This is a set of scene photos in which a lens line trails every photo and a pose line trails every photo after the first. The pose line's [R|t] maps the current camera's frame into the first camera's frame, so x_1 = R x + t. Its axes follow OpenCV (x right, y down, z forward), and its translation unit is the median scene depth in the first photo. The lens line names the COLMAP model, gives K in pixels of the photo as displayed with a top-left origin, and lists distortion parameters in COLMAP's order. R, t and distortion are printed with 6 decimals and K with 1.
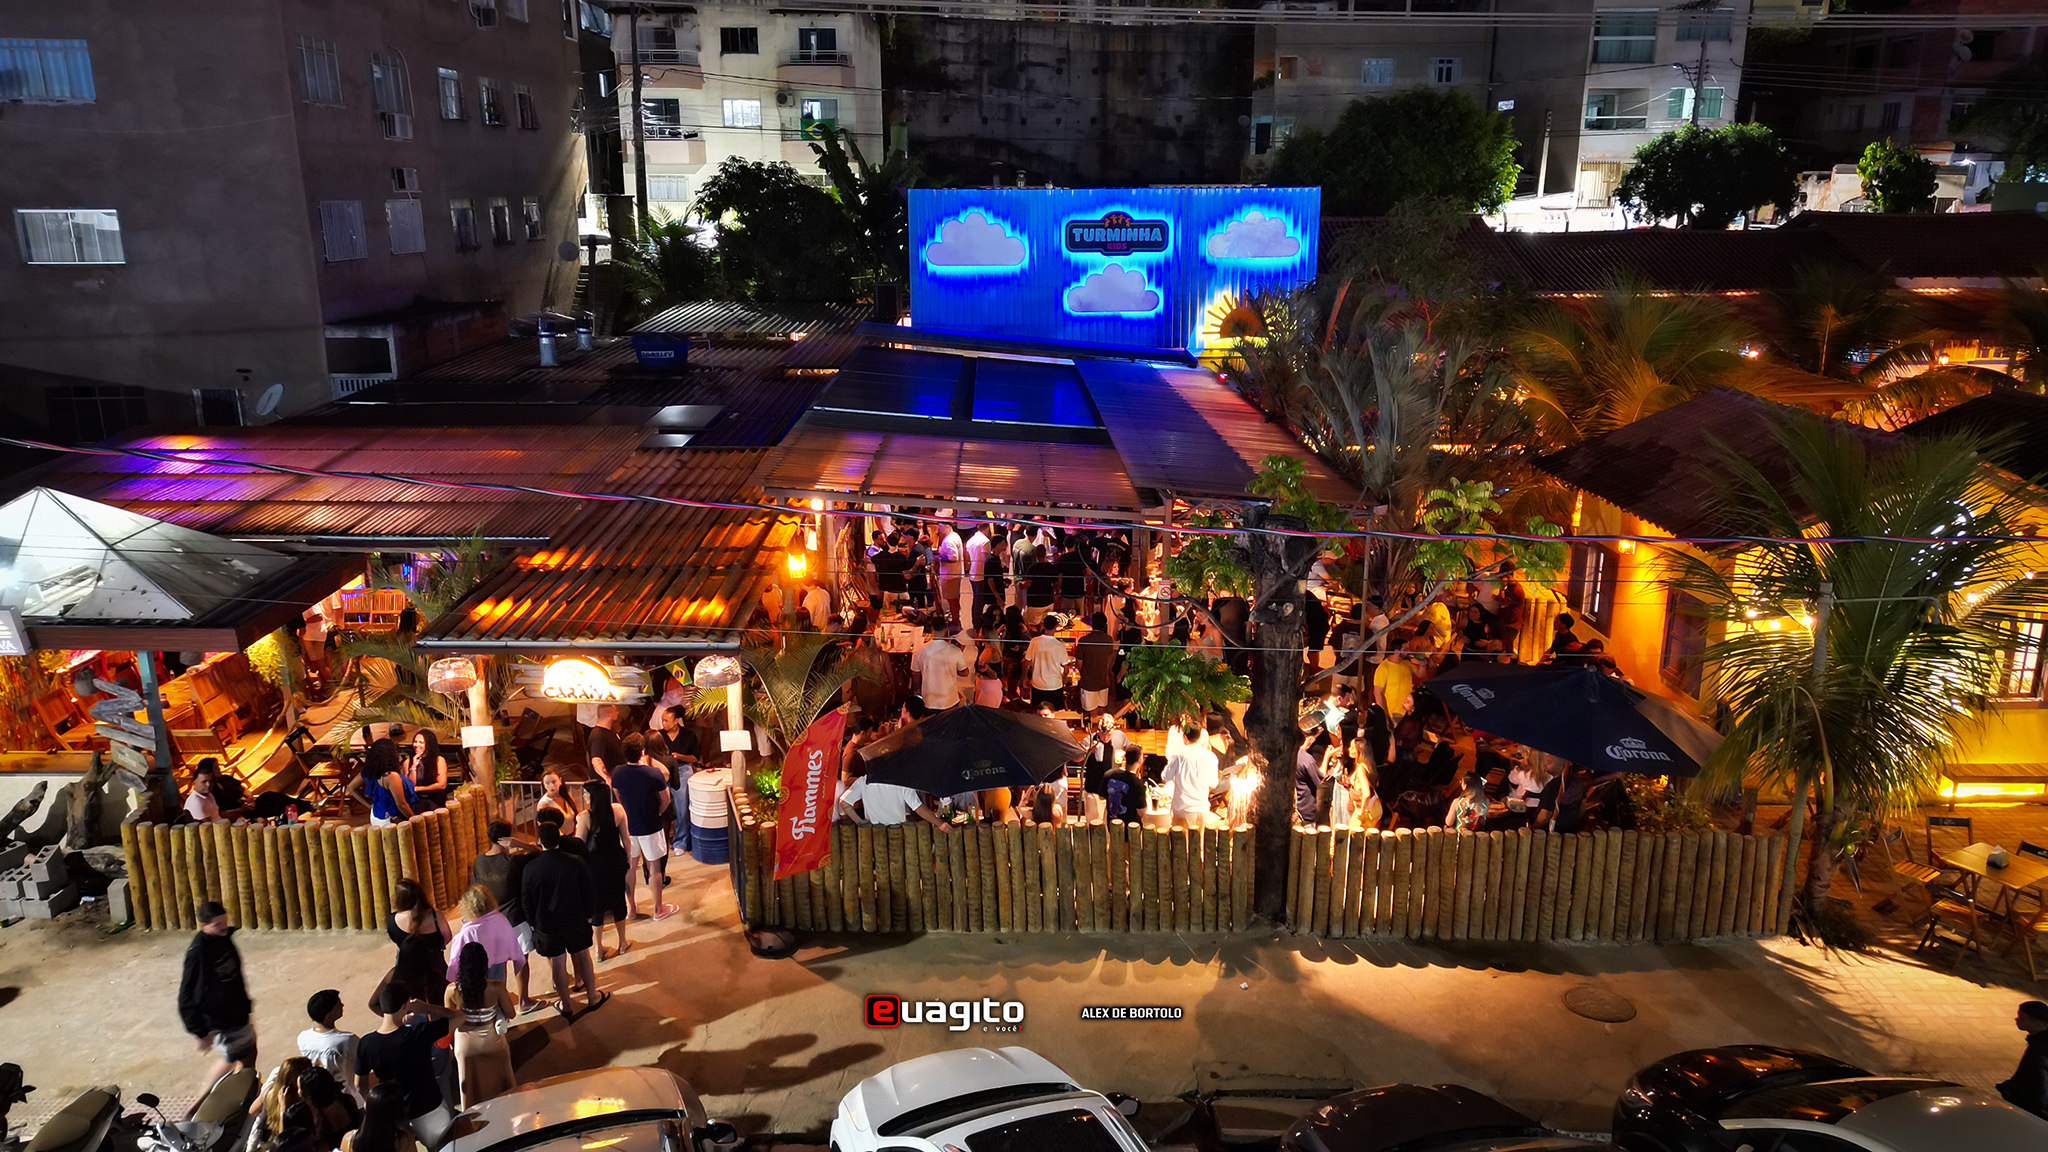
lens RADIAL K [[1437.7, 0, 1031.4], [0, 1437.7, 571.4], [0, 0, 1]] dist [0.080887, -0.083703]
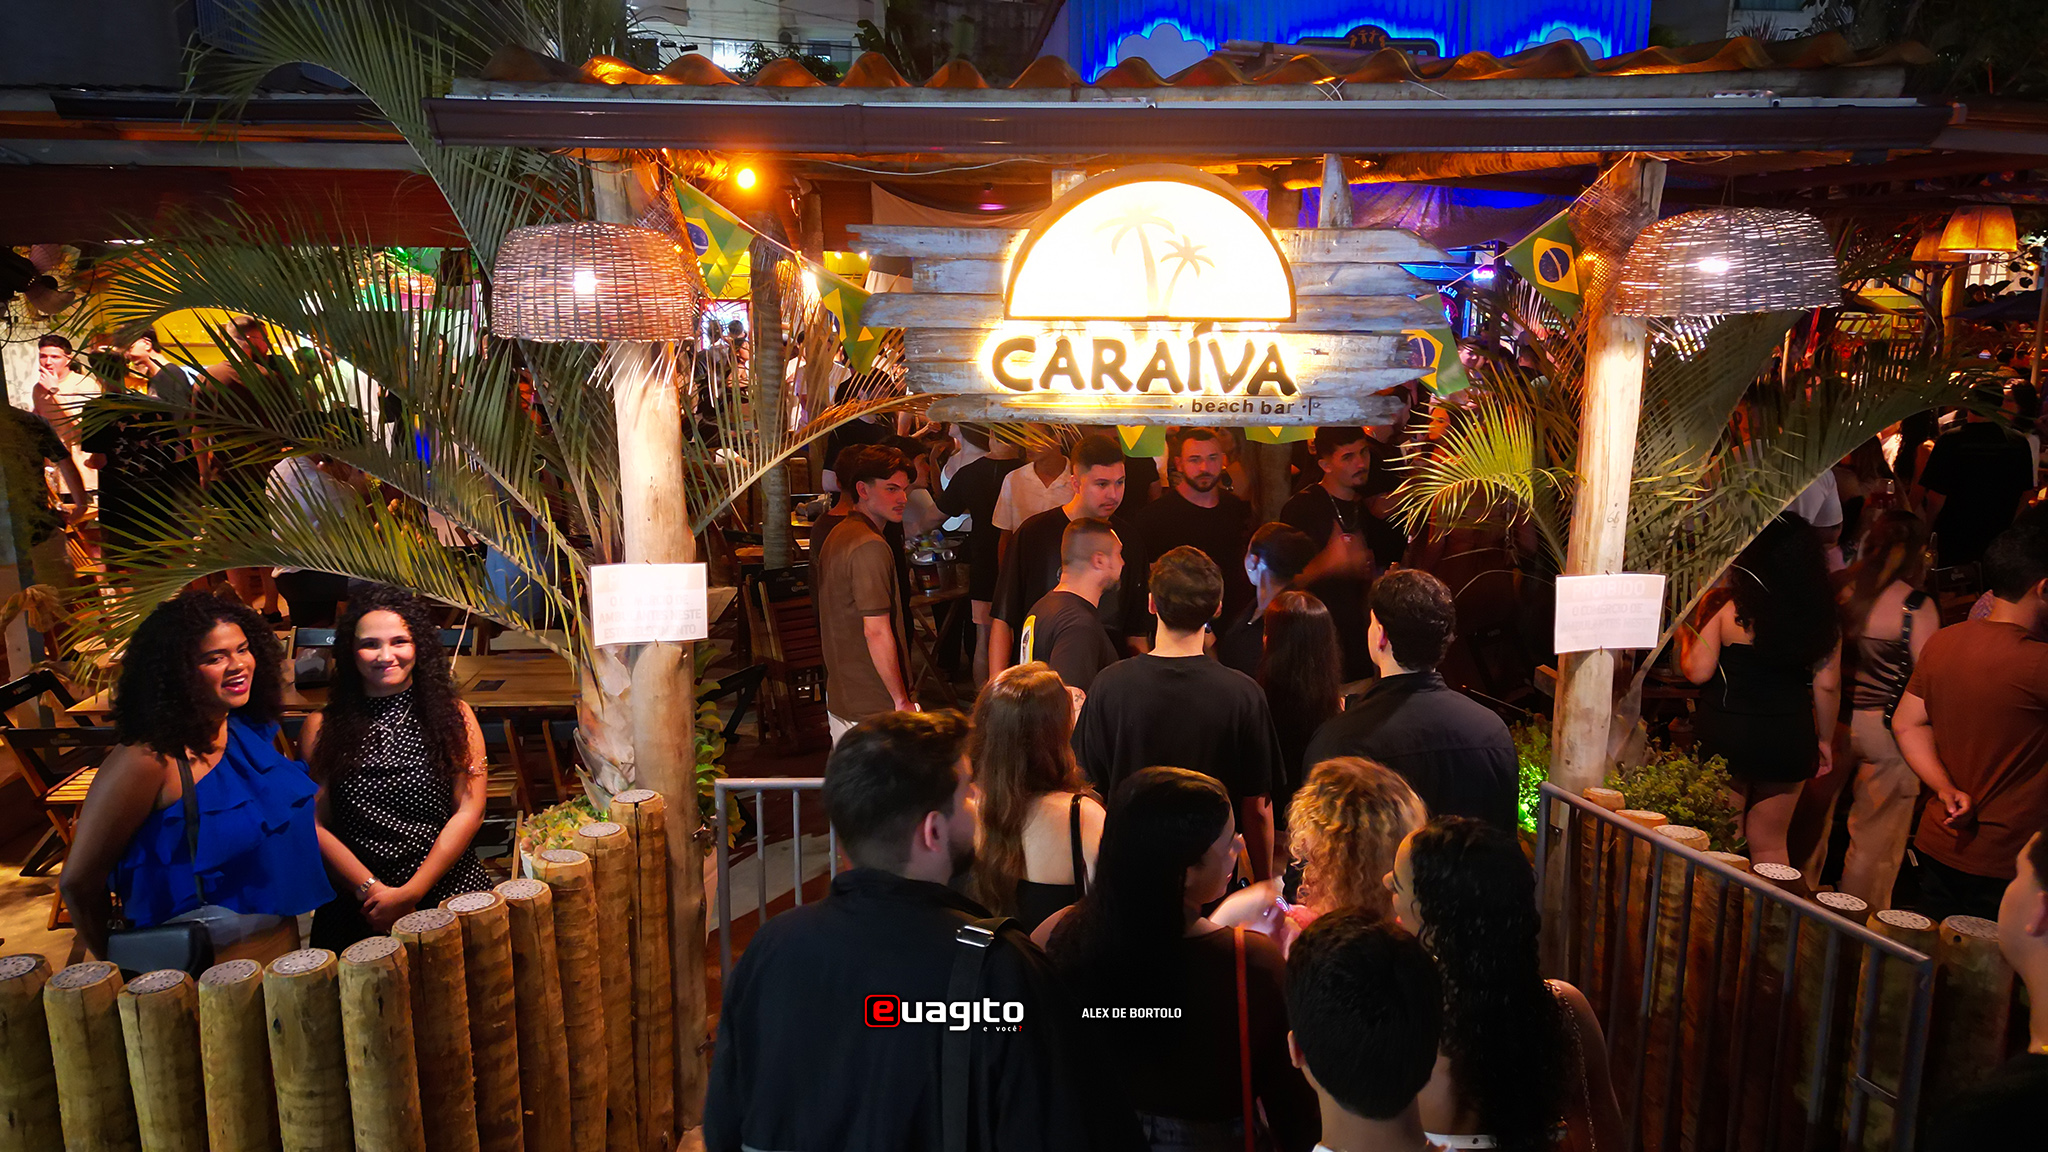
lens RADIAL K [[1437.7, 0, 1028.7], [0, 1437.7, 576.0], [0, 0, 1]] dist [0.080887, -0.083703]
pose [[0.998345, -0.008791, 0.056825, -0.278667], [0.012235, 0.998090, -0.060550, 0.106667], [-0.056184, 0.061145, 0.996546, 0.625966]]
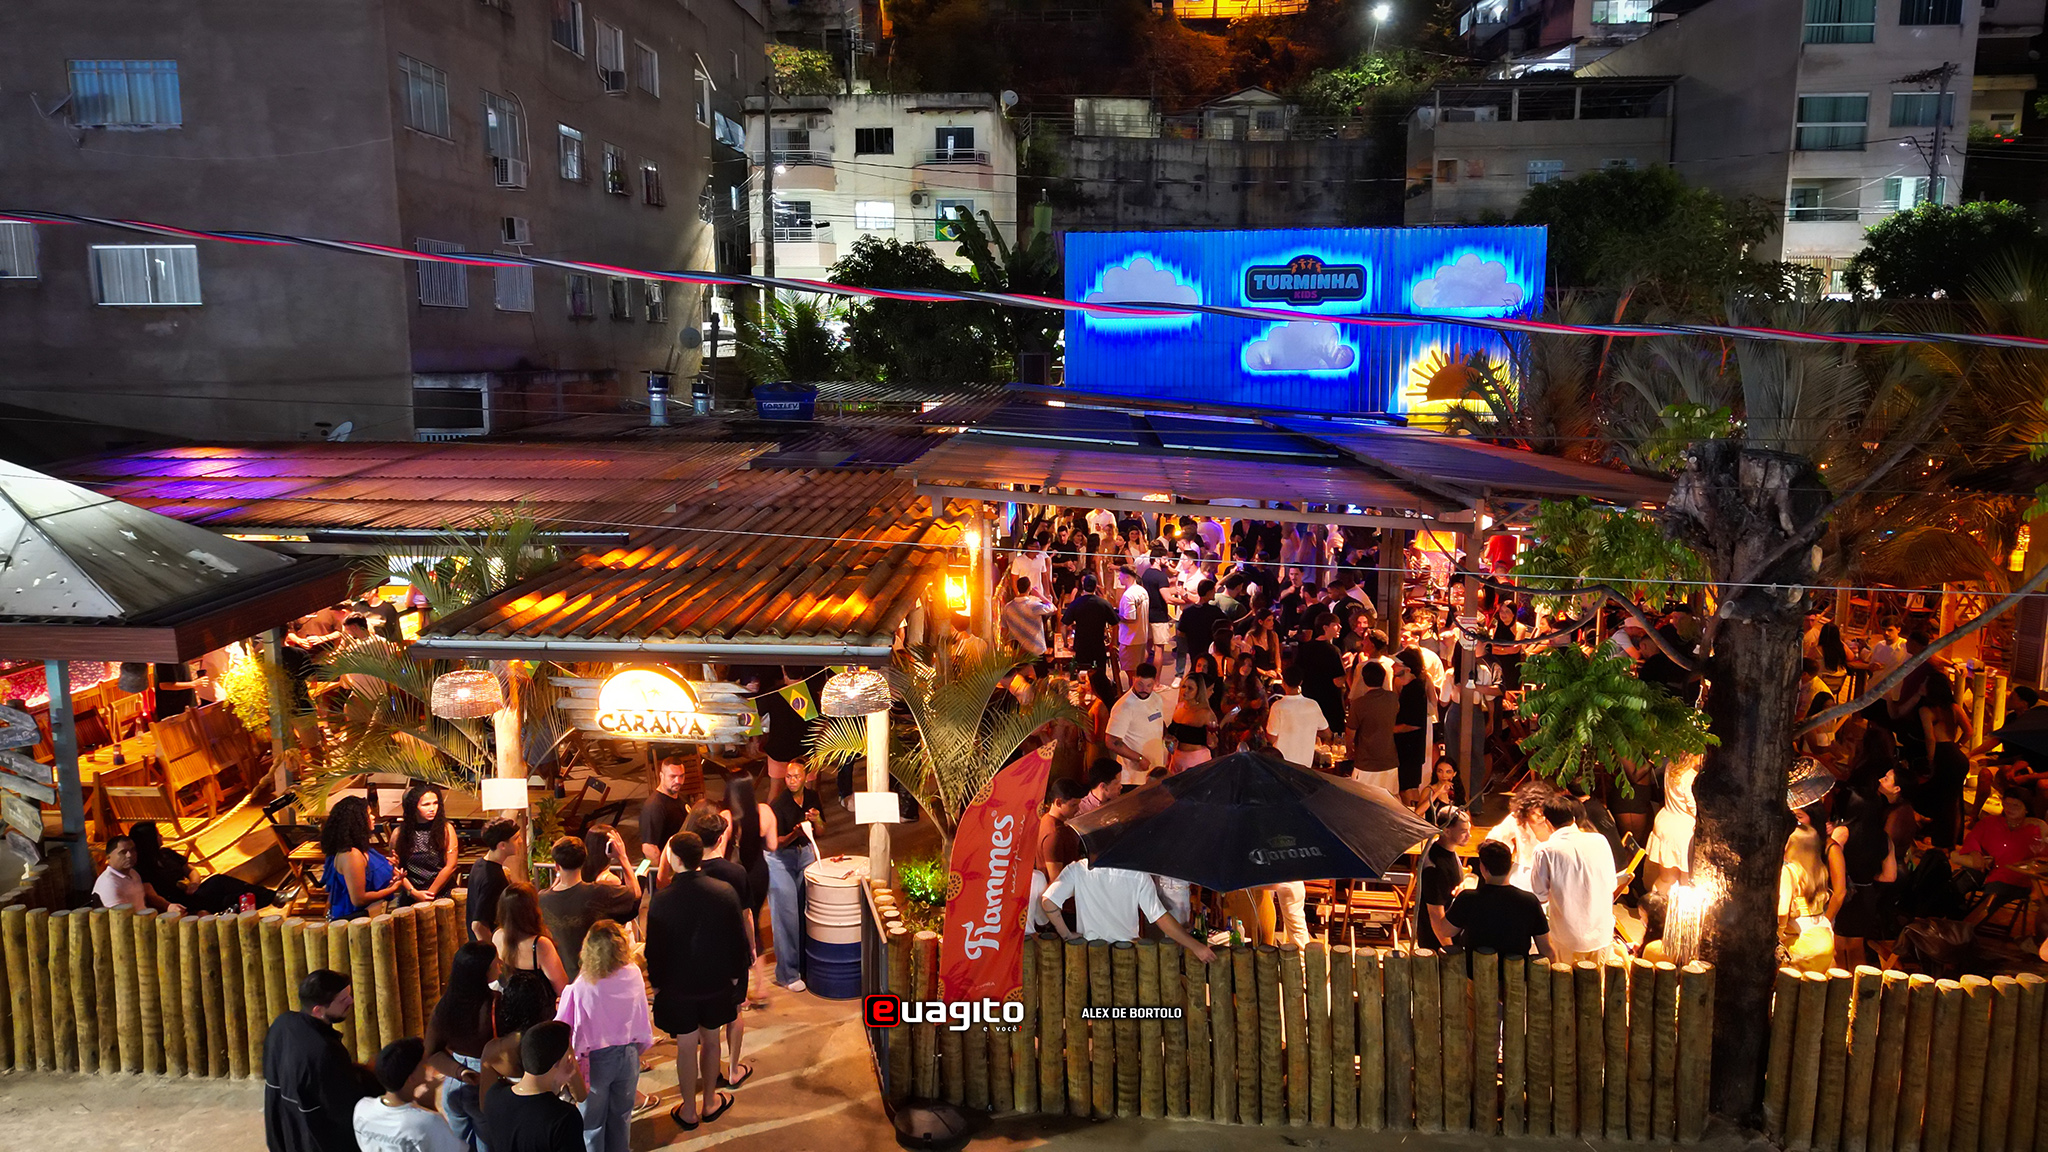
lens RADIAL K [[1437.7, 0, 1030.0], [0, 1437.7, 571.9], [0, 0, 1]] dist [0.080887, -0.083703]
pose [[0.997007, 0.009543, -0.076726, -0.071585], [-0.017687, 0.994190, -0.106178, 0.066434], [0.075267, 0.107217, 0.991383, 0.282508]]
